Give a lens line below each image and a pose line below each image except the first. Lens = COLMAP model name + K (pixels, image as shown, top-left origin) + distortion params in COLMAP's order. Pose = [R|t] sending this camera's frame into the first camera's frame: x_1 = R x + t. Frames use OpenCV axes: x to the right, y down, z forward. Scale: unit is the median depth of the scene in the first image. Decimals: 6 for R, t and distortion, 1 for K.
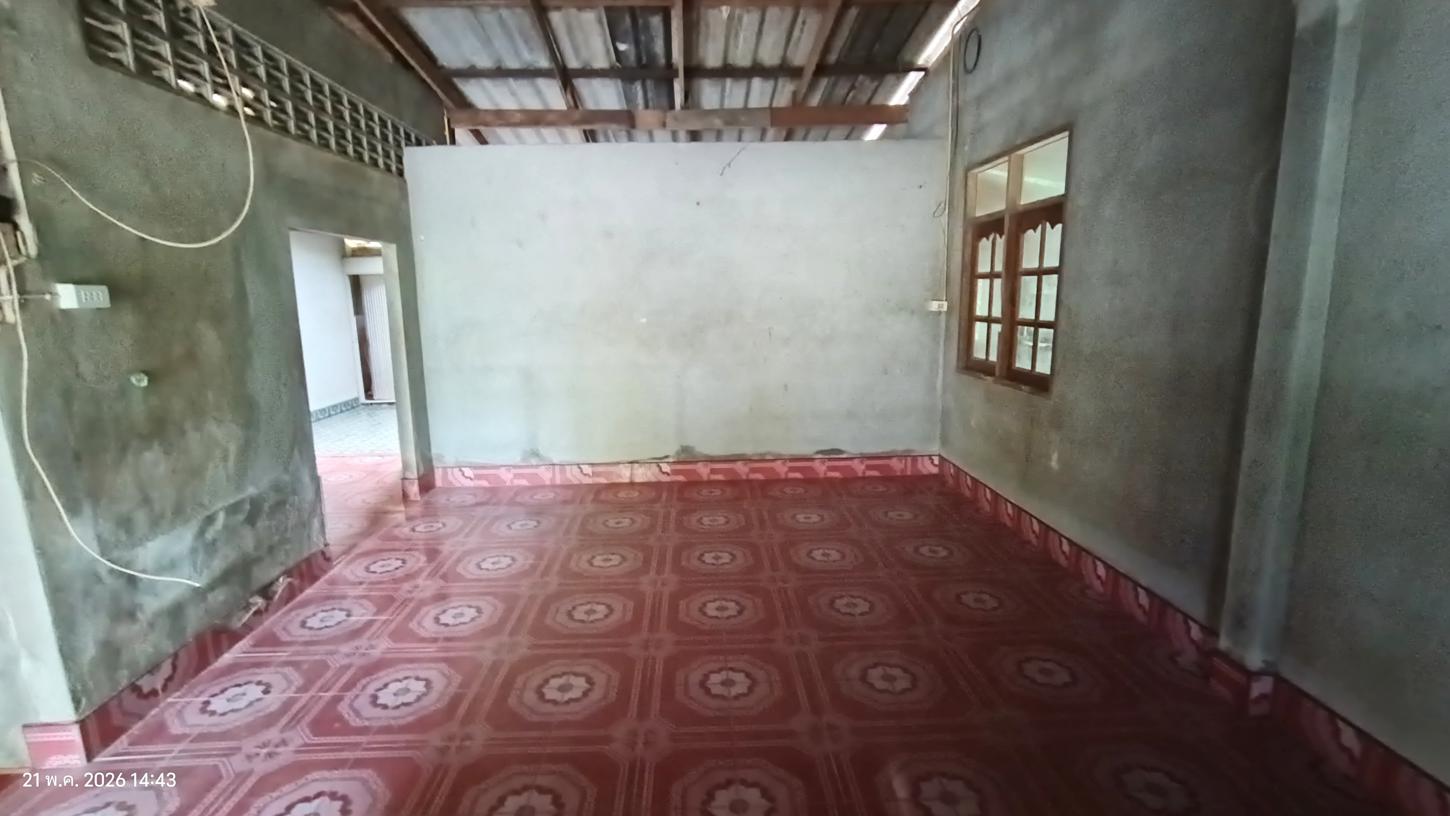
lens RADIAL K [[673.8, 0, 716.1], [0, 673.8, 411.2], [0, 0, 1]] dist [0.002327, 0.001243]
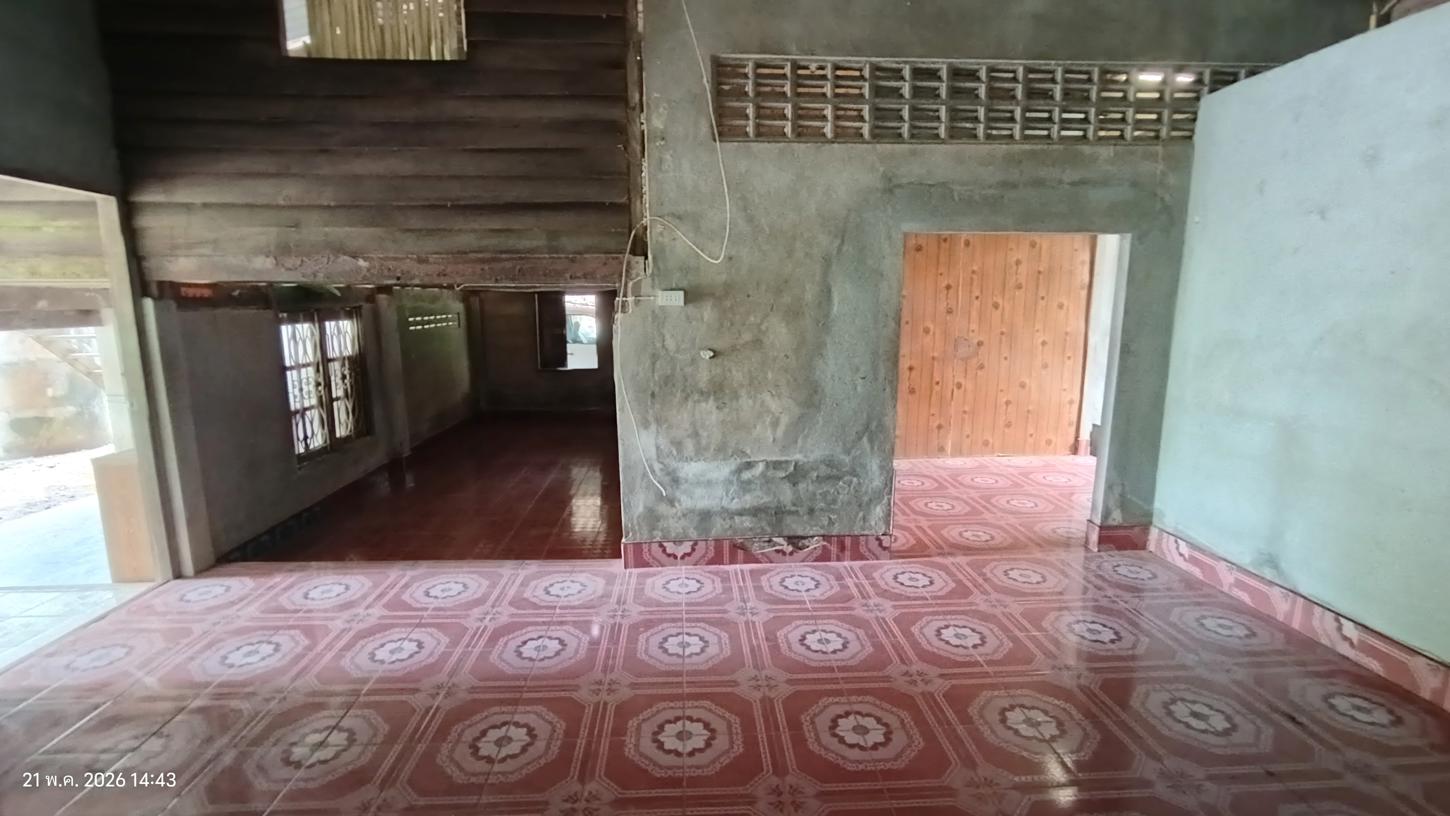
lens RADIAL K [[682.1, 0, 716.1], [0, 682.1, 412.7], [0, 0, 1]] dist [-0.016991, 0.000369]
pose [[0.004281, 0.184739, -0.982778, 0.530592], [-0.168129, 0.968930, 0.181403, -0.165492], [0.985756, 0.164457, 0.035208, 0.830111]]
